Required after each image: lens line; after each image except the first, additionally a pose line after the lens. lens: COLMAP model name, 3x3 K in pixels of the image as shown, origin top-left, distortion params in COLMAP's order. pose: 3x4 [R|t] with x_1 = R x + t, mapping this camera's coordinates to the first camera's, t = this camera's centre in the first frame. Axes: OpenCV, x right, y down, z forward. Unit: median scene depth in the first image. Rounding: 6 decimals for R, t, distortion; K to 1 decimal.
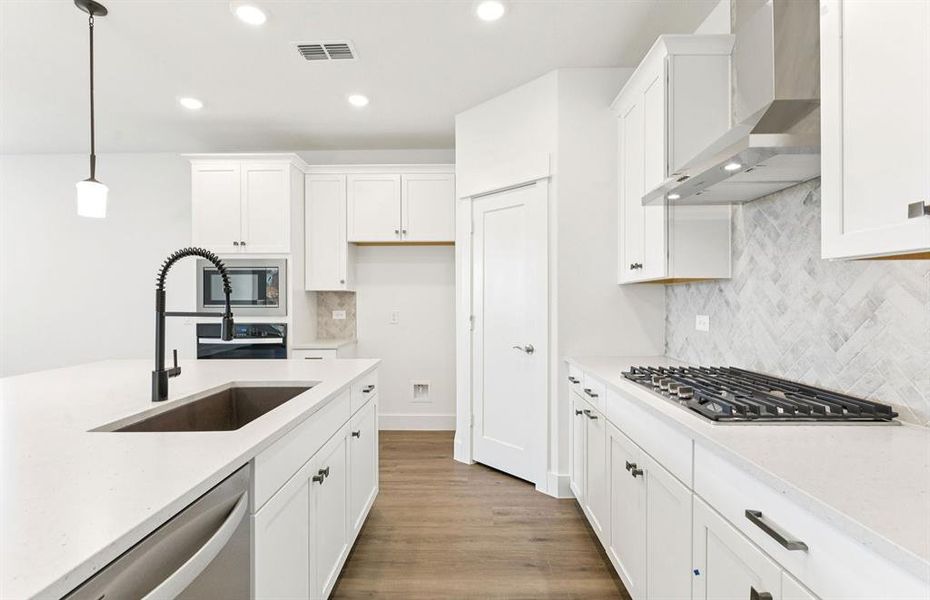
lens RADIAL K [[430.6, 0, 464.1], [0, 430.6, 301.7], [0, 0, 1]] dist [0.005439, 0.000559]
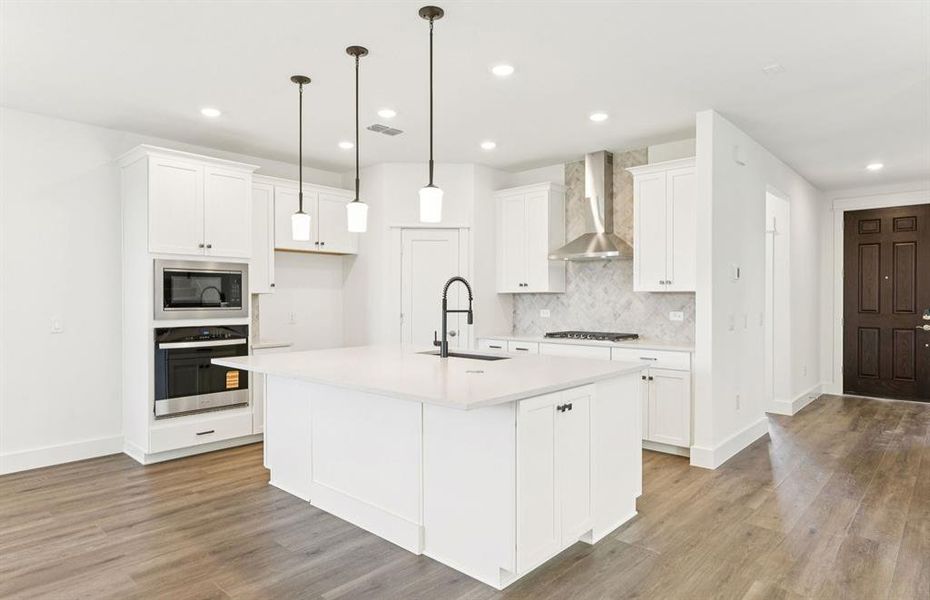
lens RADIAL K [[525.9, 0, 460.1], [0, 525.9, 300.5], [0, 0, 1]] dist [0.006611, -0.000904]
pose [[0.670725, -0.001055, 0.741705, -1.819869], [0.001522, 0.999999, 0.000046, -0.014268], [-0.741704, 0.001098, 0.670726, -0.447022]]
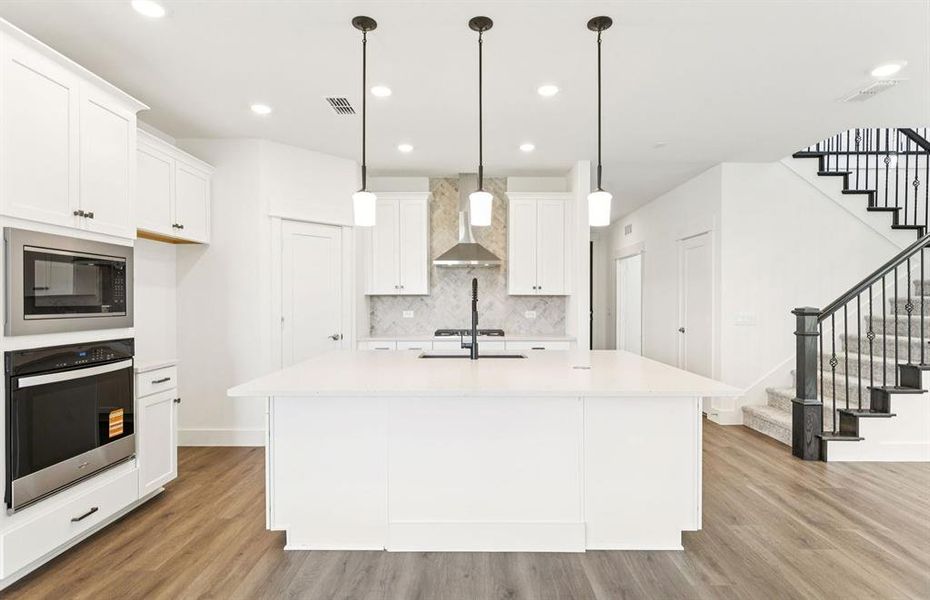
lens RADIAL K [[467.5, 0, 462.2], [0, 467.5, 302.3], [0, 0, 1]] dist [-0.000609, -0.001408]
pose [[0.007599, -0.001074, 0.999971, -2.099382], [0.001746, 0.999998, 0.001061, -0.014739], [-0.999970, 0.001738, 0.007601, 0.803629]]
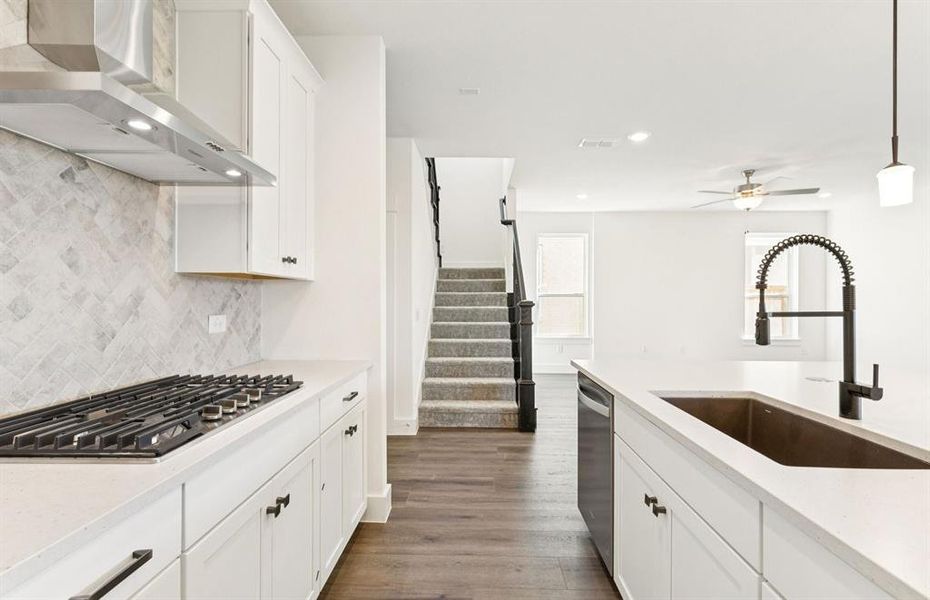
lens RADIAL K [[430.6, 0, 469.5], [0, 430.6, 298.9], [0, 0, 1]] dist [0.005439, 0.000559]
pose [[-0.999996, 0.001182, 0.002418, 0.024485], [0.001191, 0.999992, 0.003711, -0.003313], [-0.002414, 0.003714, -0.999990, 1.427500]]
